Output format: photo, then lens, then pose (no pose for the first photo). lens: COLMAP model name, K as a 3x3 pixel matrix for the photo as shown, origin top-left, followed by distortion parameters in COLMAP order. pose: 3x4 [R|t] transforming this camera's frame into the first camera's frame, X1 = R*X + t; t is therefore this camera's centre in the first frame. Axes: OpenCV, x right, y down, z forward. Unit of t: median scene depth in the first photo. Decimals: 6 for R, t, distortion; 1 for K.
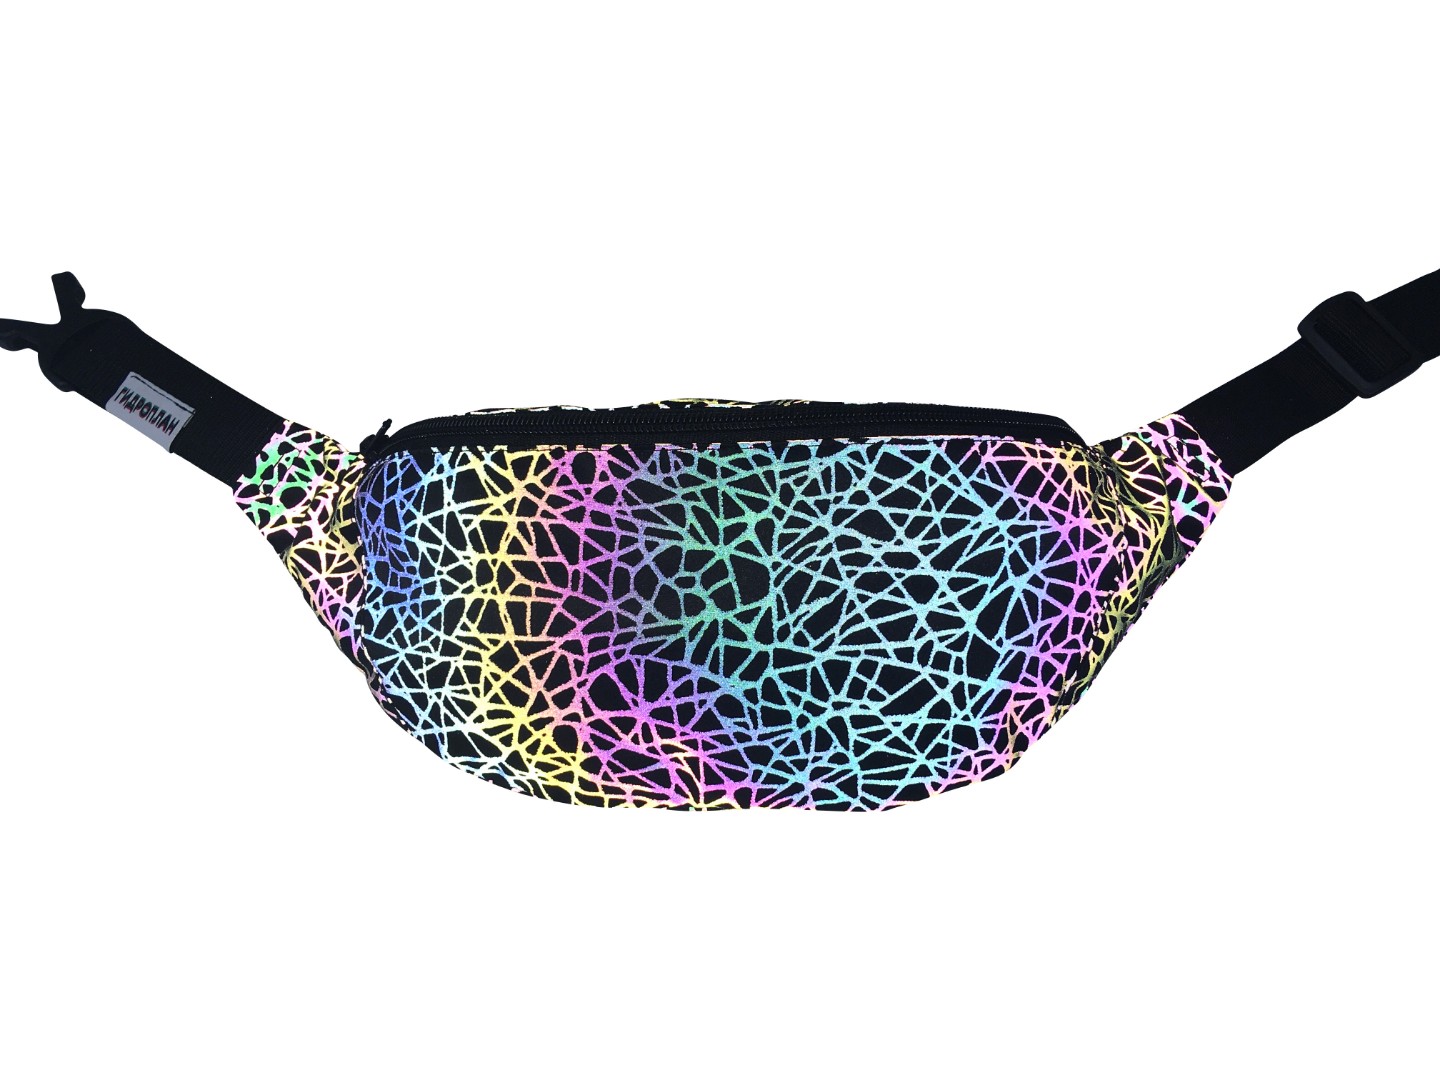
lens RADIAL K [[1250.7, 0, 720.0], [0, 1250.7, 540.0], [0, 0, 1]] dist [0.013383, -0.005356]
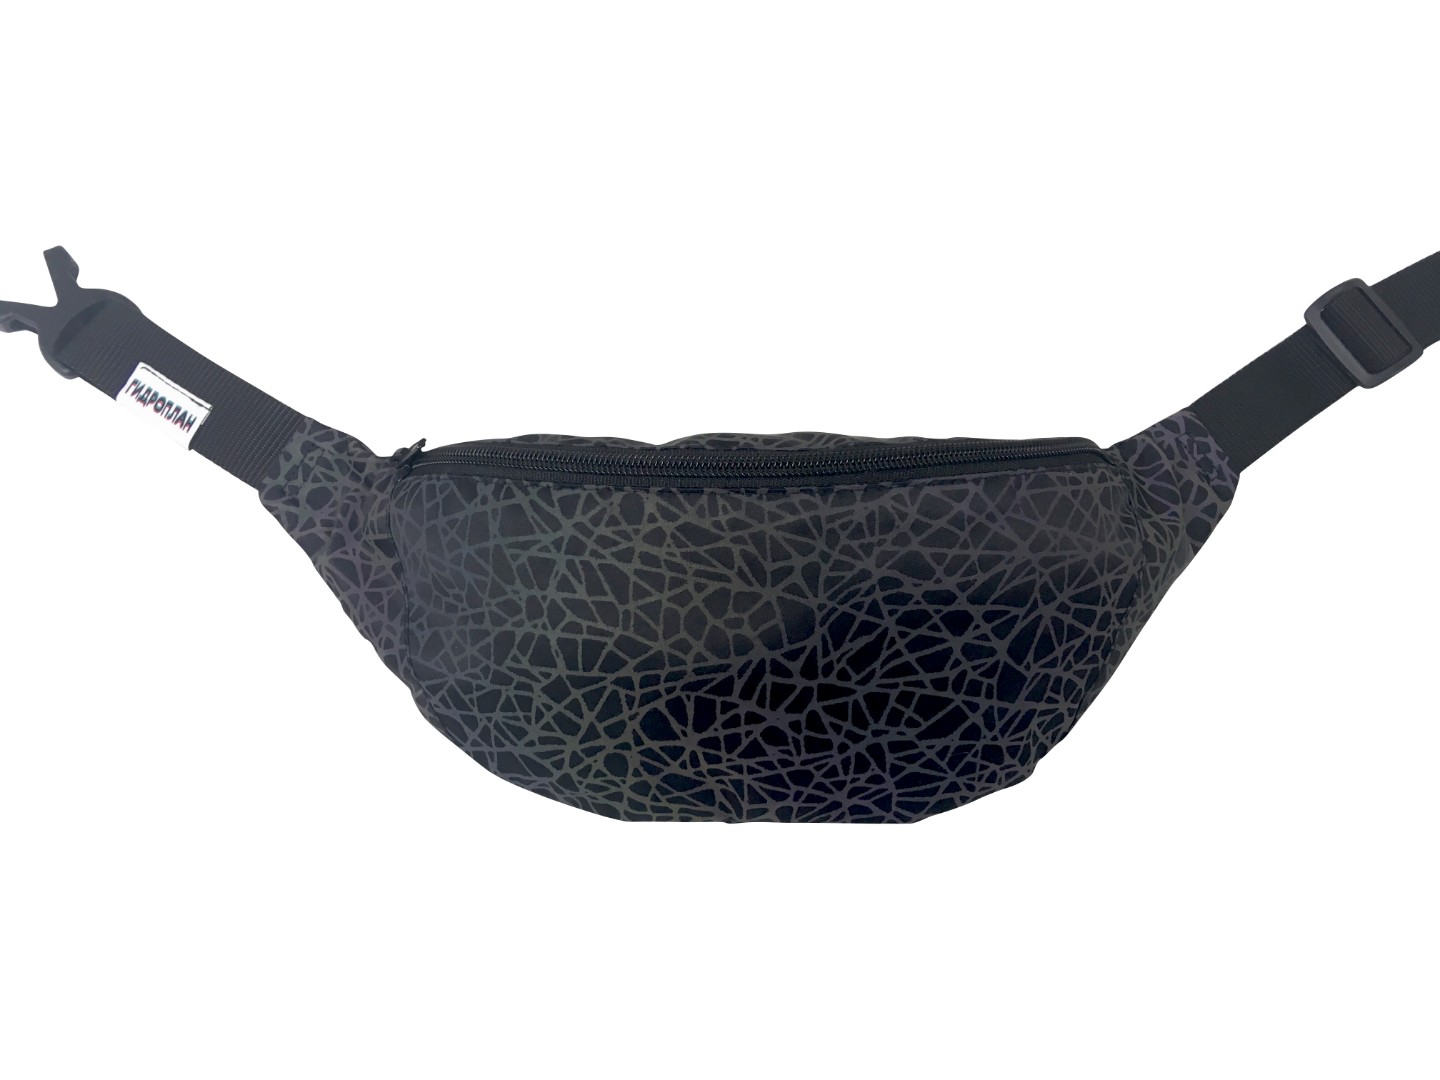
lens RADIAL K [[1250.7, 0, 720.0], [0, 1250.7, 540.0], [0, 0, 1]] dist [0.013383, -0.005356]
pose [[0.998784, -0.007399, 0.048739, -0.086696], [0.000643, 0.990544, 0.137193, -0.171337], [-0.049293, -0.136994, 0.989345, -0.013678]]
